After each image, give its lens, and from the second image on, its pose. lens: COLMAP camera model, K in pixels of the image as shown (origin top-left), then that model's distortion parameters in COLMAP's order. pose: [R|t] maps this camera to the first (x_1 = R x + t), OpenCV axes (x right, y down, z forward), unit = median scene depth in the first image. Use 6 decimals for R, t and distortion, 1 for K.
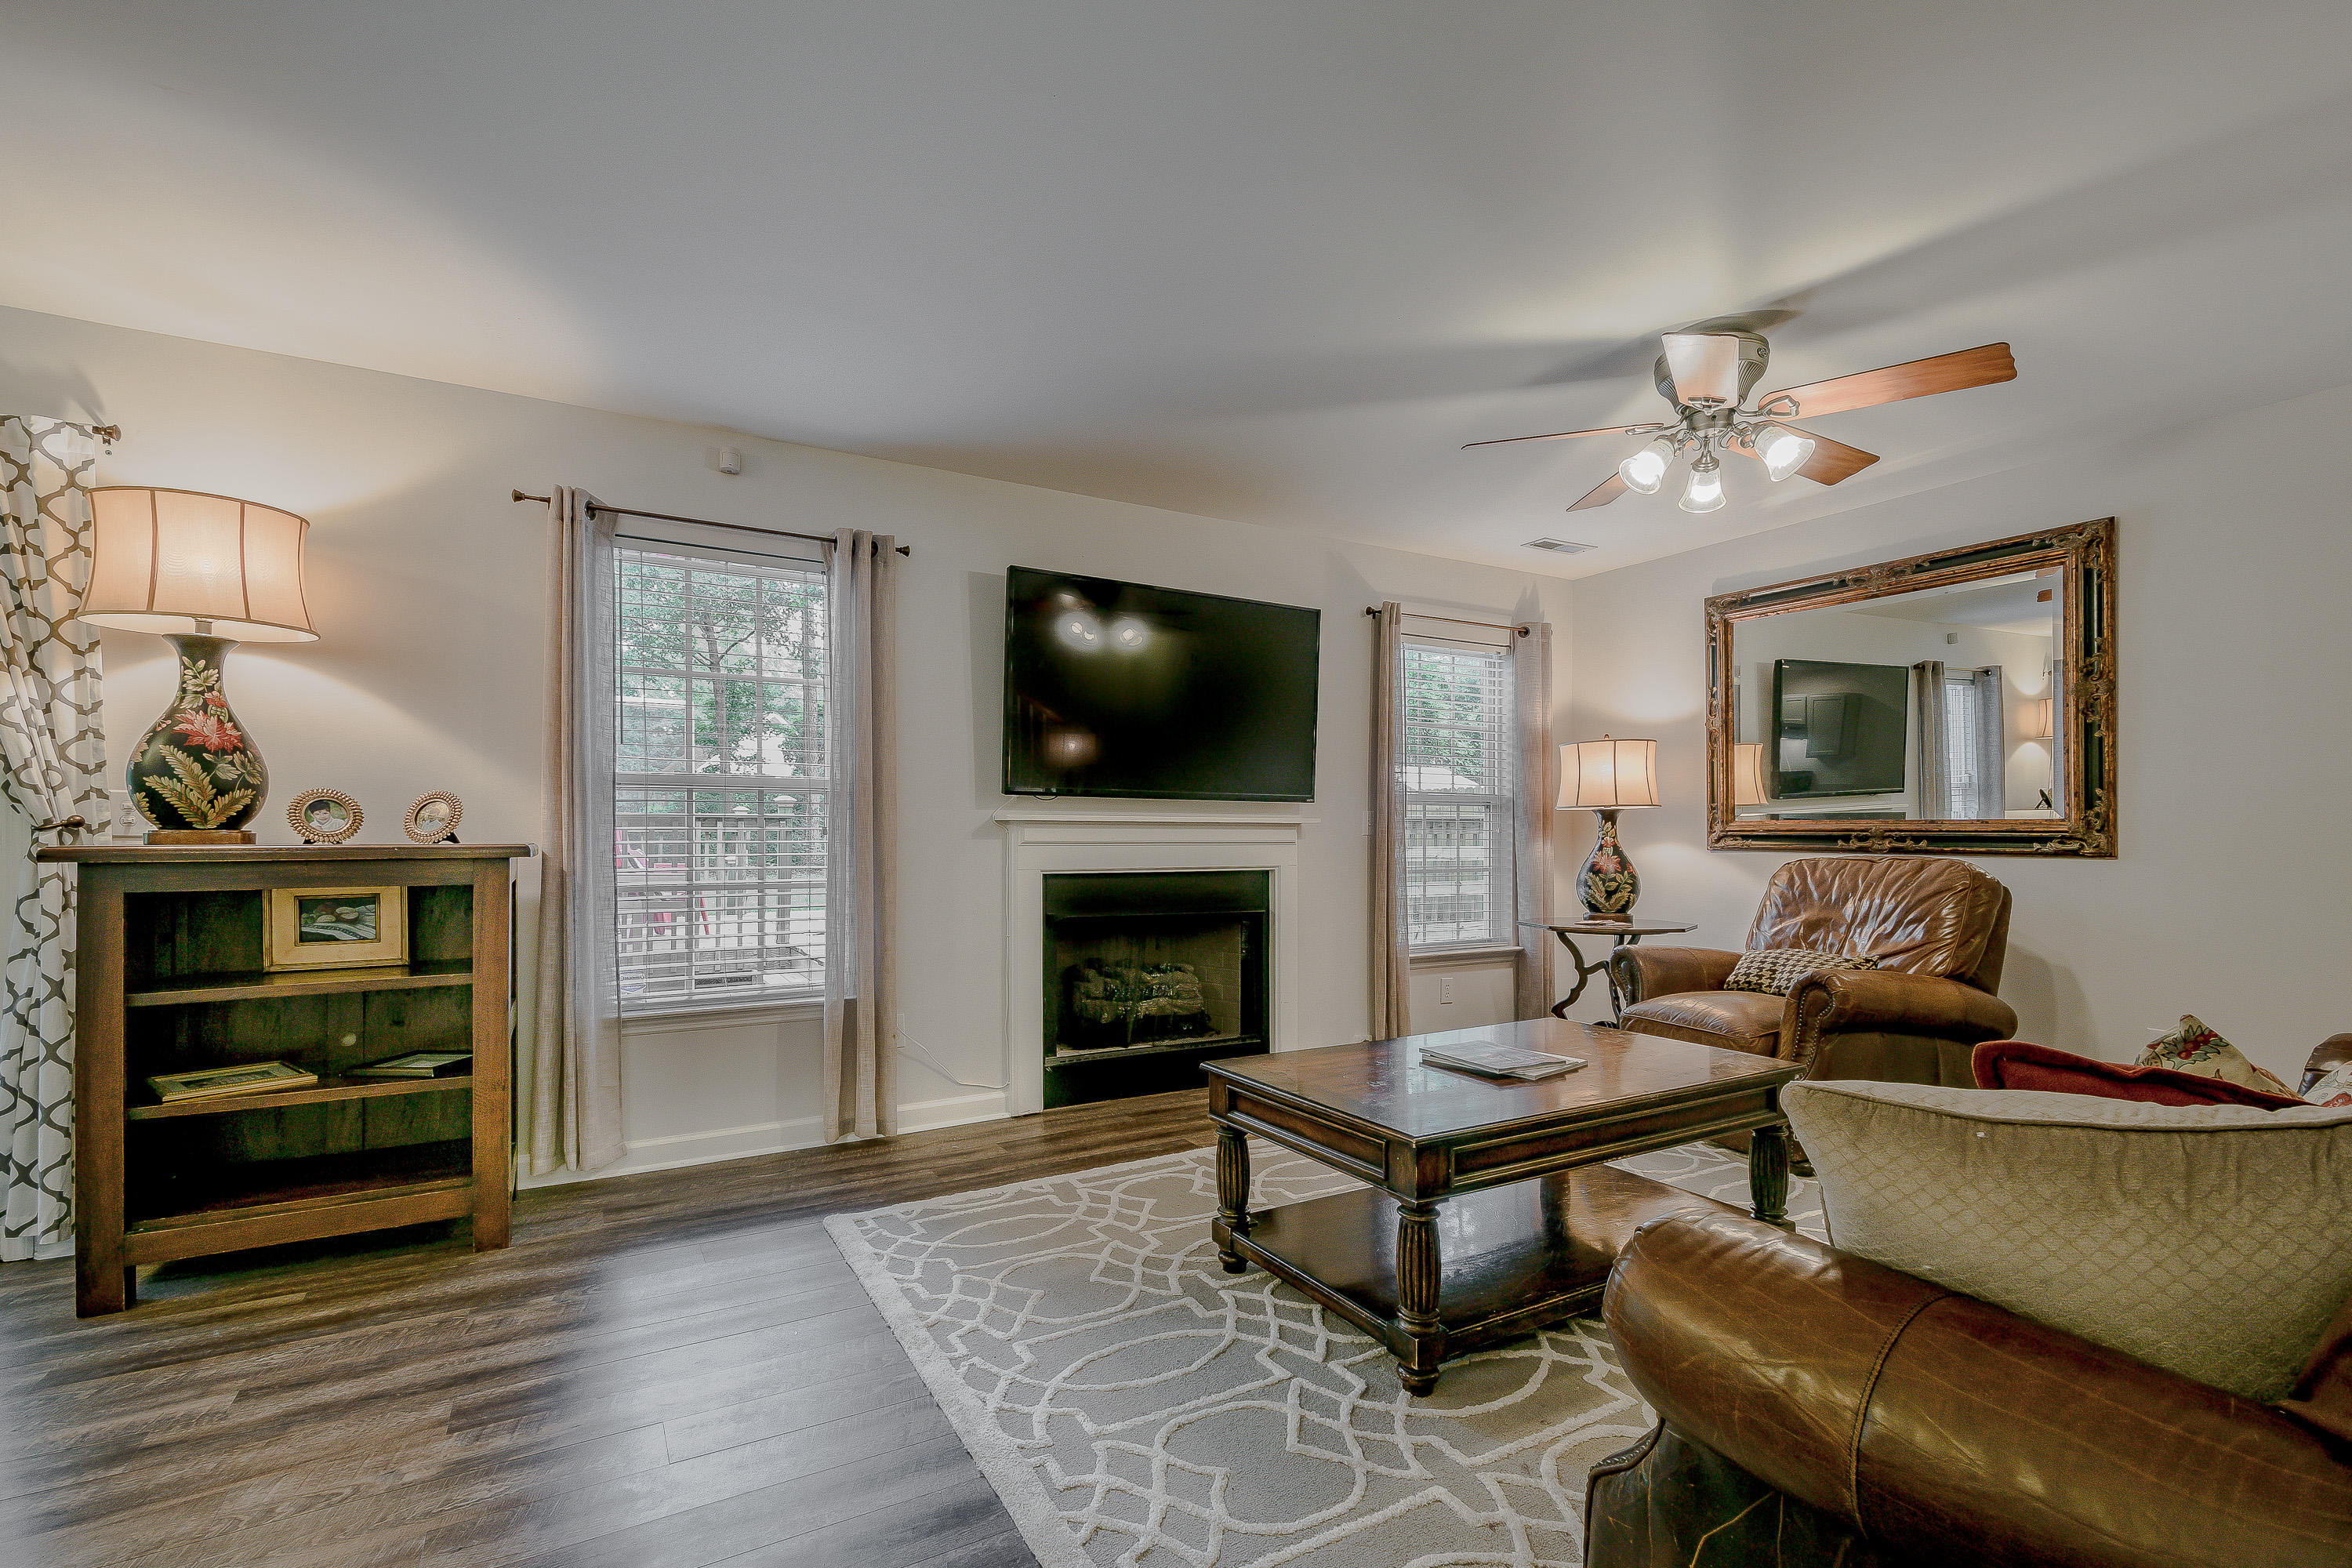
lens RADIAL K [[1048.5, 0, 1173.2], [0, 1048.5, 834.8], [0, 0, 1]] dist [0.001888, -0.000038]
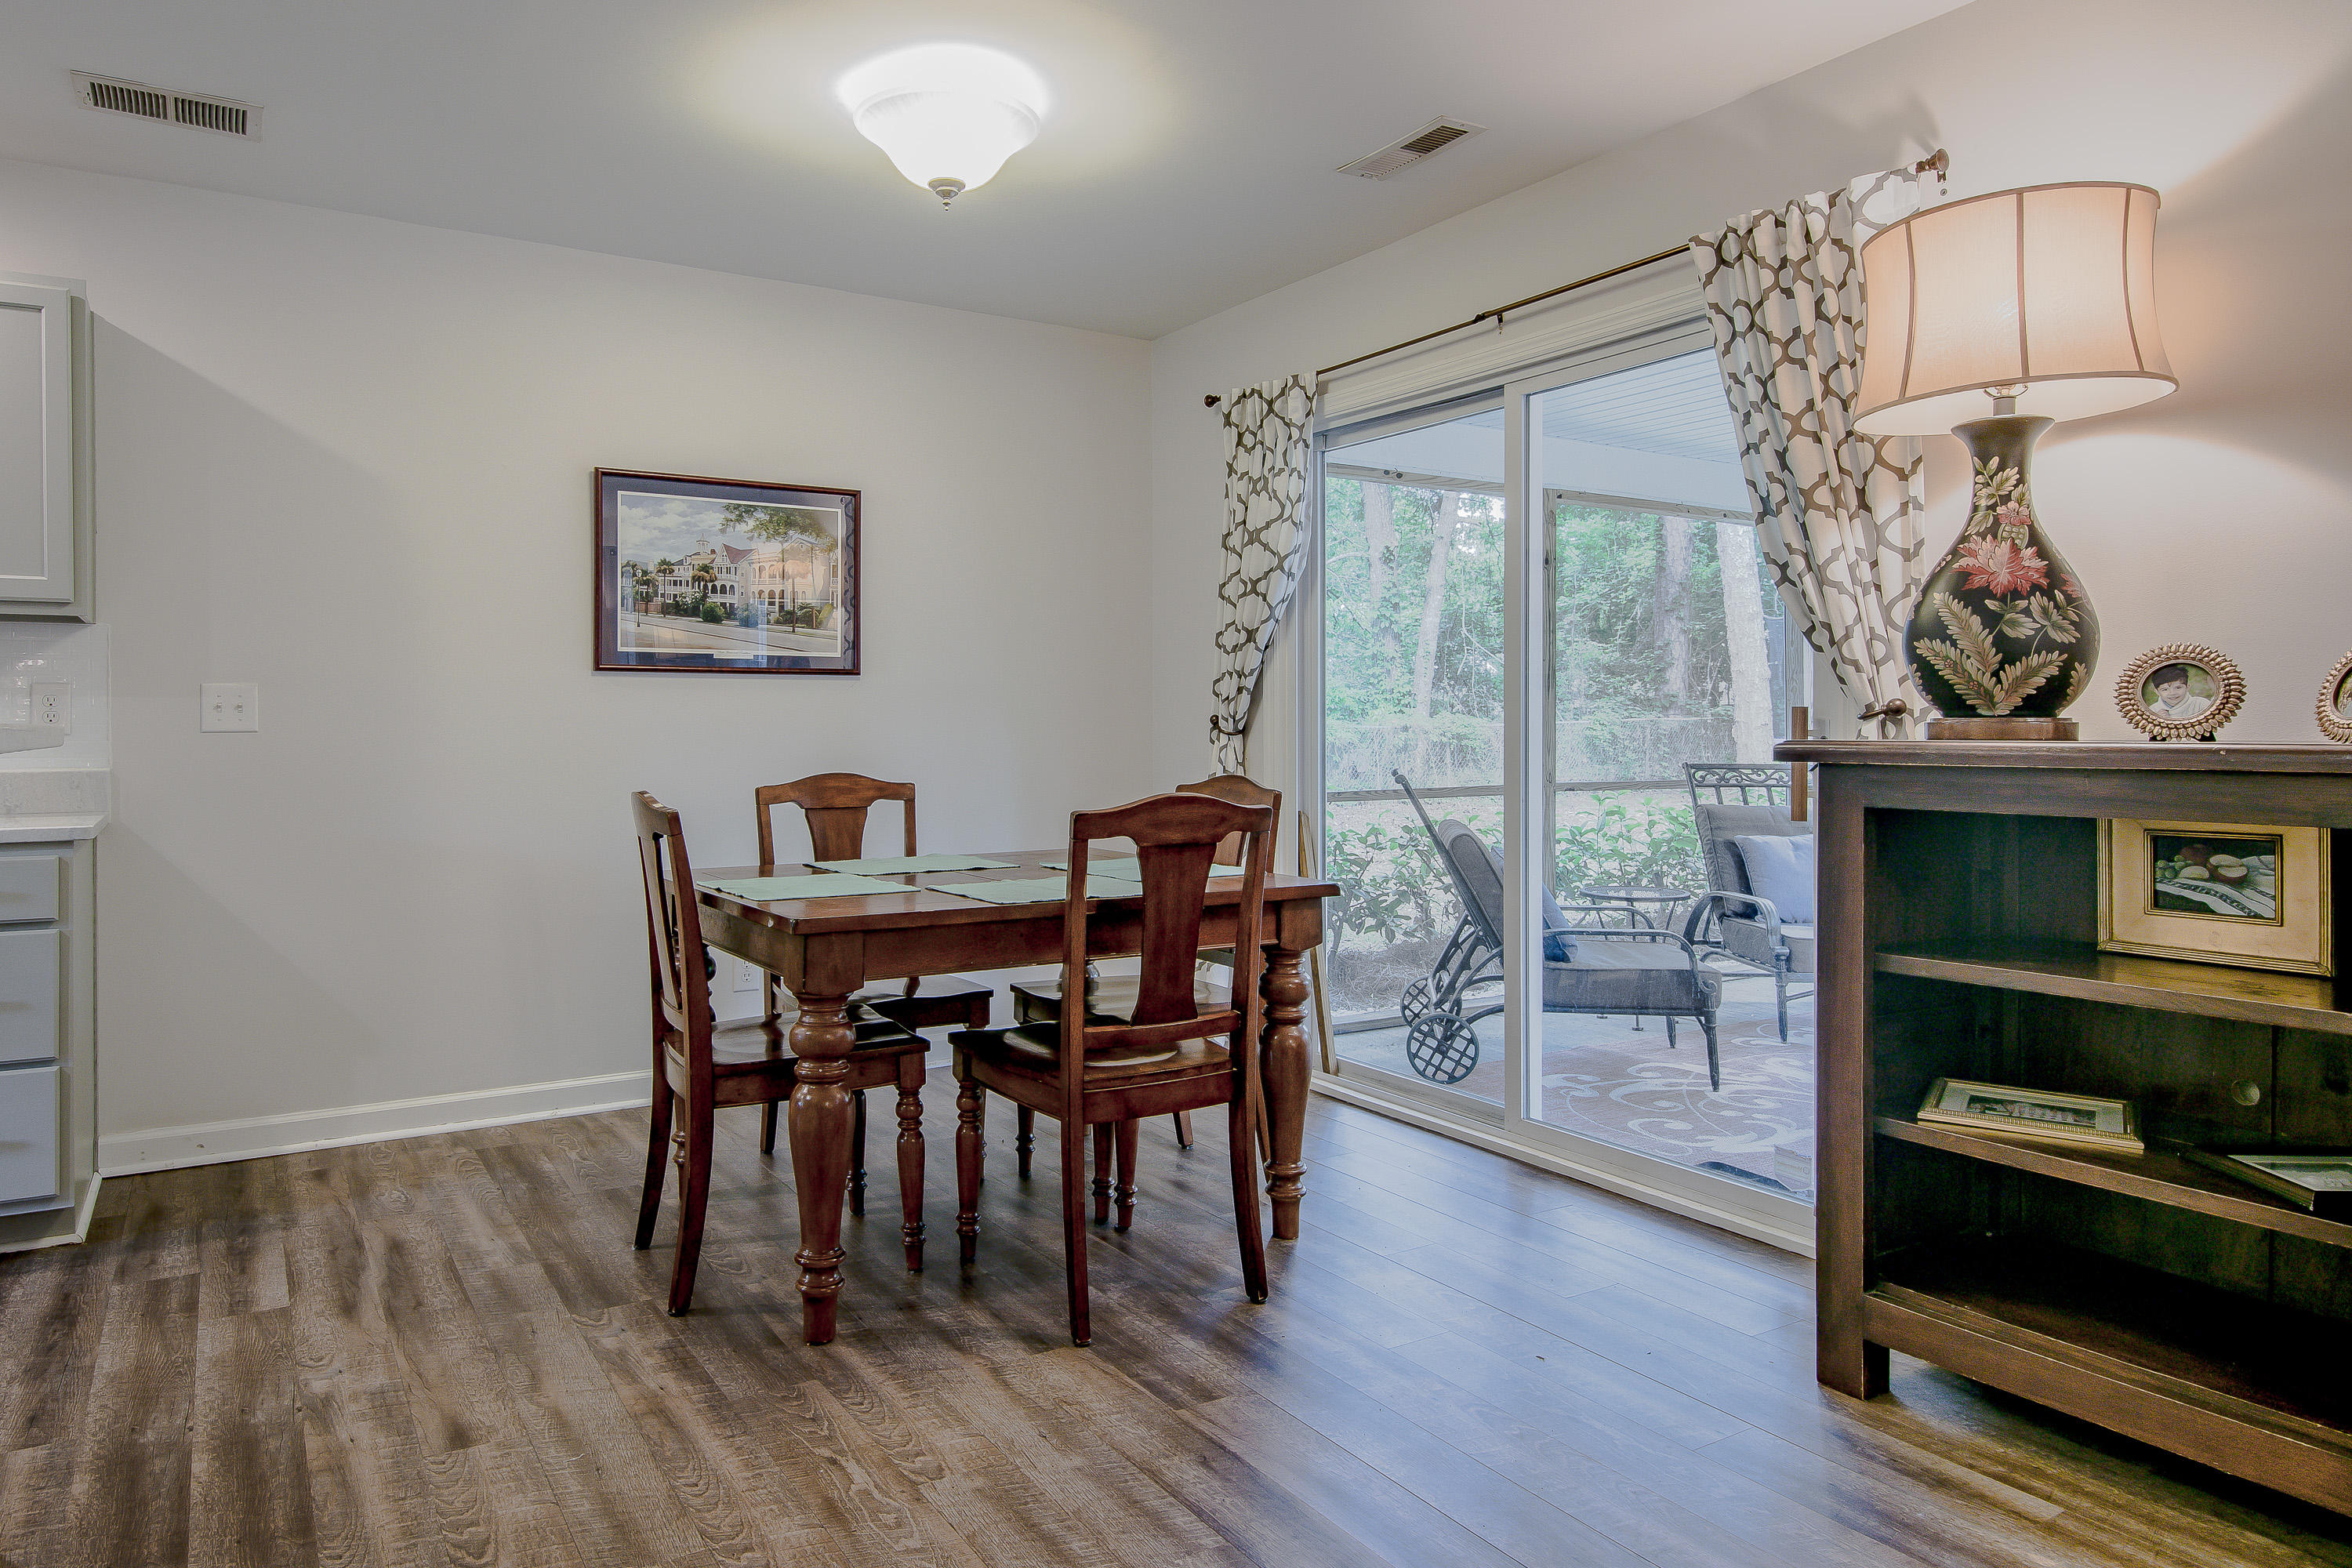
lens RADIAL K [[1458.4, 0, 1072.5], [0, 1458.4, 735.5], [0, 0, 1]] dist [-0.003099, -0.003203]
pose [[0.017034, 0.006172, -0.999836, -0.030344], [-0.000929, 0.999981, 0.006157, 0.001281], [0.999854, 0.000824, 0.017039, 0.405396]]
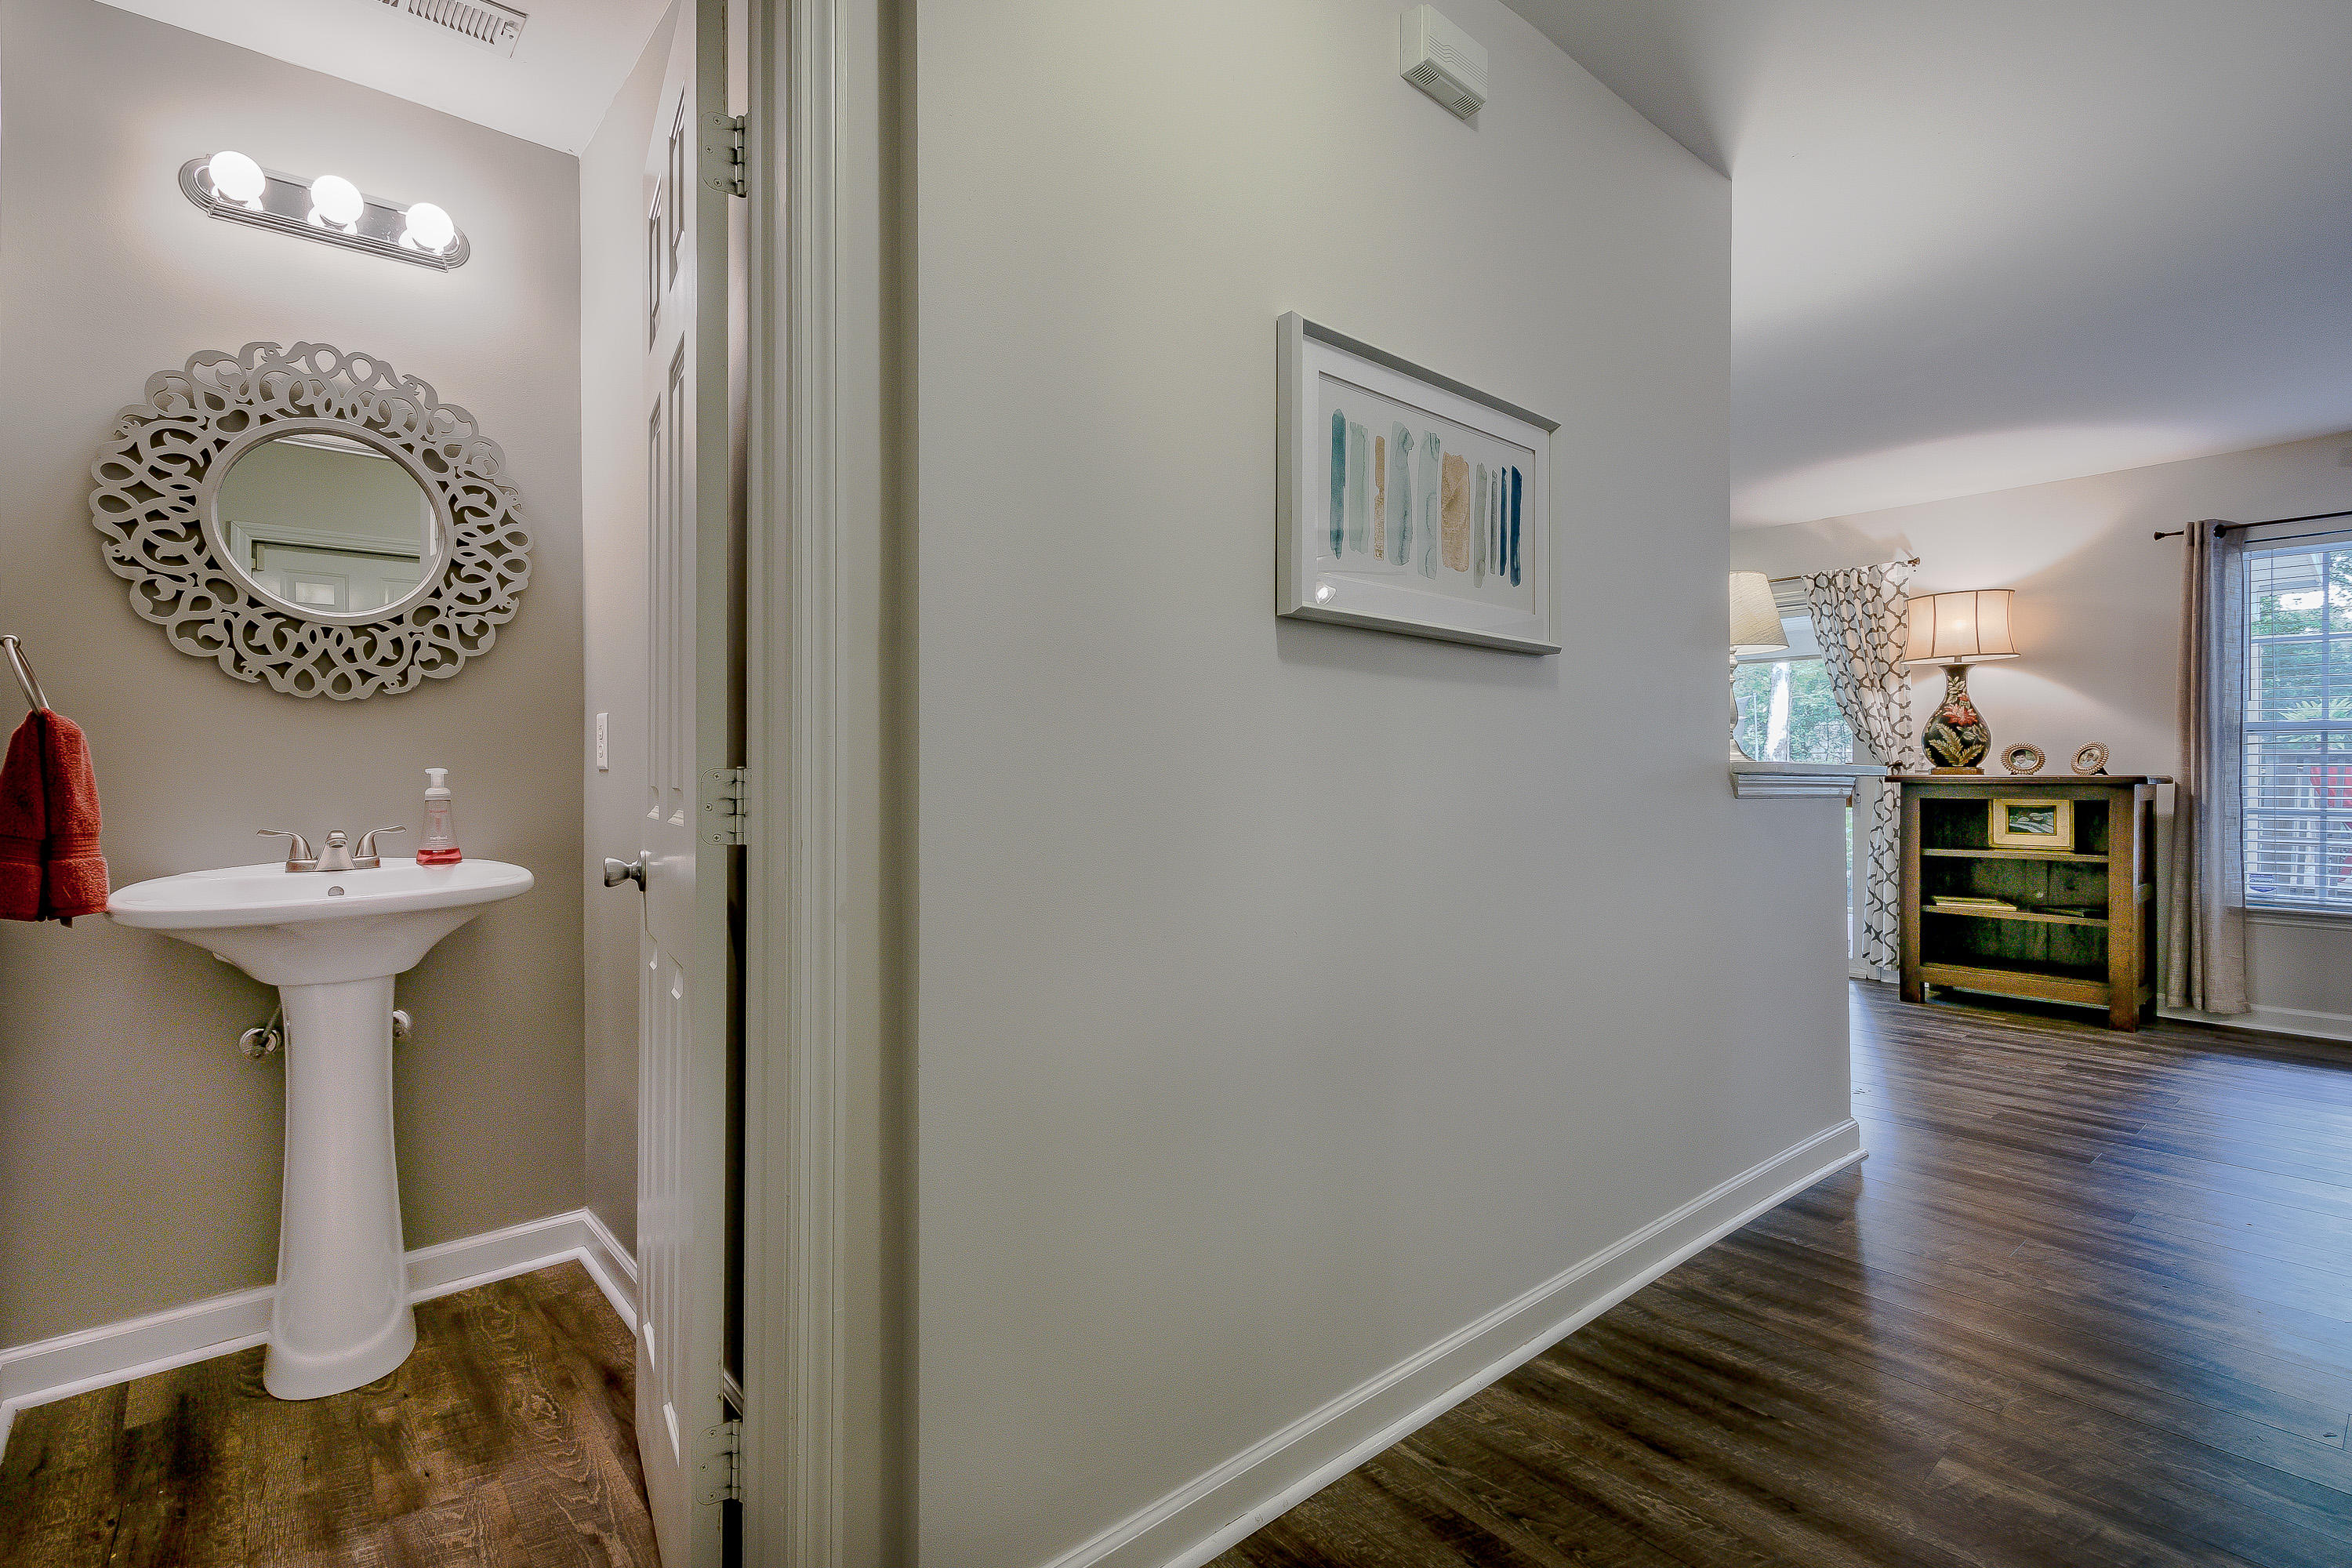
lens RADIAL K [[1111.5, 0, 1126.6], [0, 1111.5, 777.6], [0, 0, 1]] dist [0.005427, -0.000127]
pose [[0.167250, 0.002591, -0.985911, 0.780187], [-0.003152, 0.999993, 0.002093, 0.014446], [0.985909, 0.002758, 0.167257, -0.784213]]
